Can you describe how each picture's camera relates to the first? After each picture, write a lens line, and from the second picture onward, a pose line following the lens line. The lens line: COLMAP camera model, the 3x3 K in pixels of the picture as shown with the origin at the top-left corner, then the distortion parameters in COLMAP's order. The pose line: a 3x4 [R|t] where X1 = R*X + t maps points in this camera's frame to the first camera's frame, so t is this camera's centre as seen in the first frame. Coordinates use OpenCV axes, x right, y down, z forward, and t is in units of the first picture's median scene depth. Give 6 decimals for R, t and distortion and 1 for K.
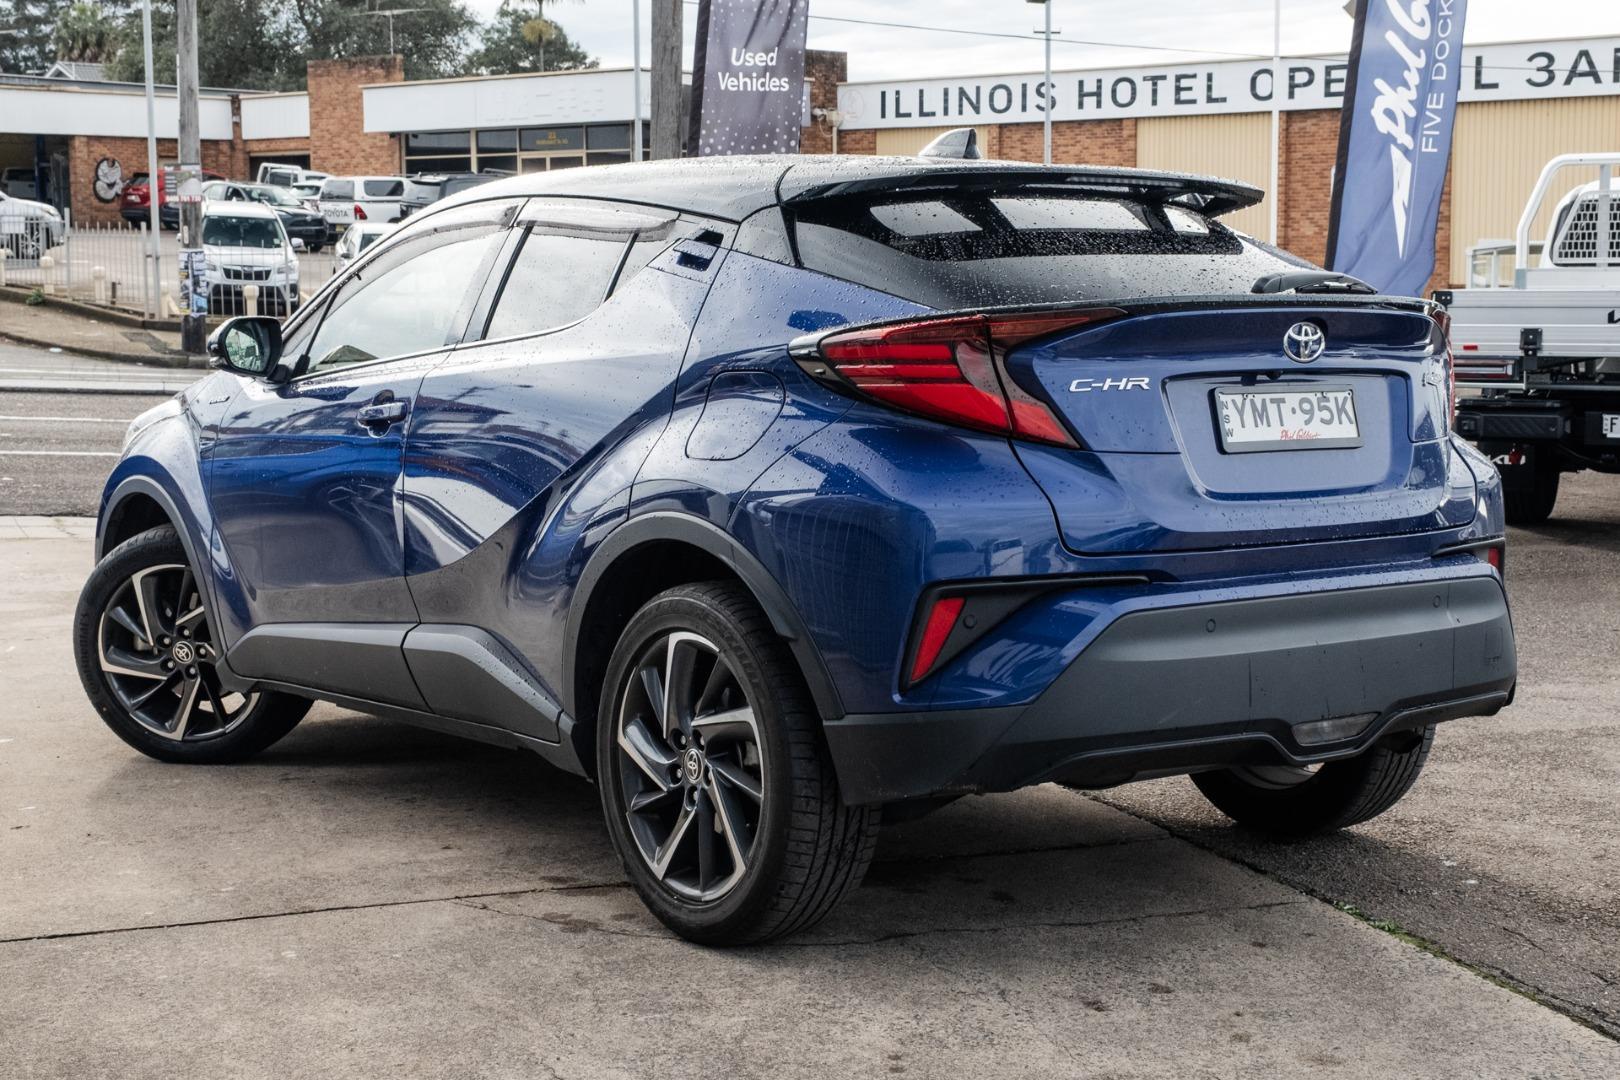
lens RADIAL K [[2286.5, 0, 809.3], [0, 2286.5, 542.1], [0, 0, 1]] dist [0.102945, 0.000000]
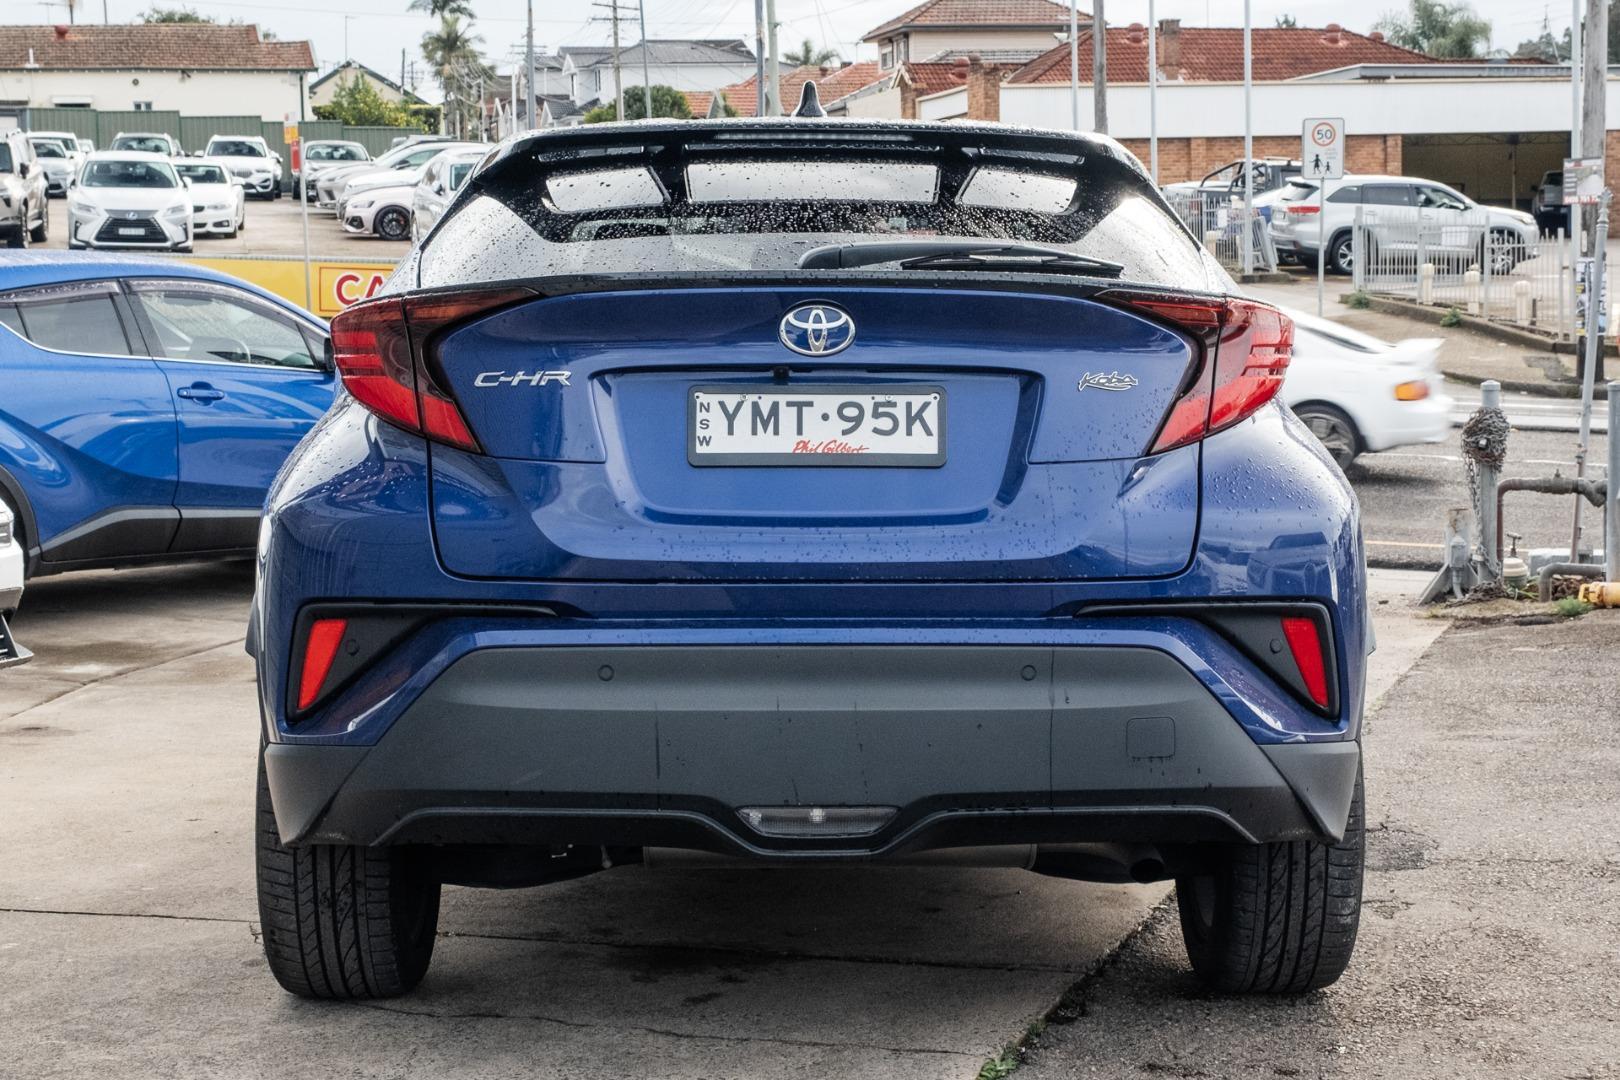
lens RADIAL K [[2732.4, 0, 808.5], [0, 2732.4, 533.8], [0, 0, 1]] dist [-0.001109, 0.000000]
pose [[0.816979, 0.040317, -0.575256, 0.755349], [-0.056025, 0.998383, -0.009595, -0.007494], [0.573939, 0.040068, 0.817917, 0.227356]]
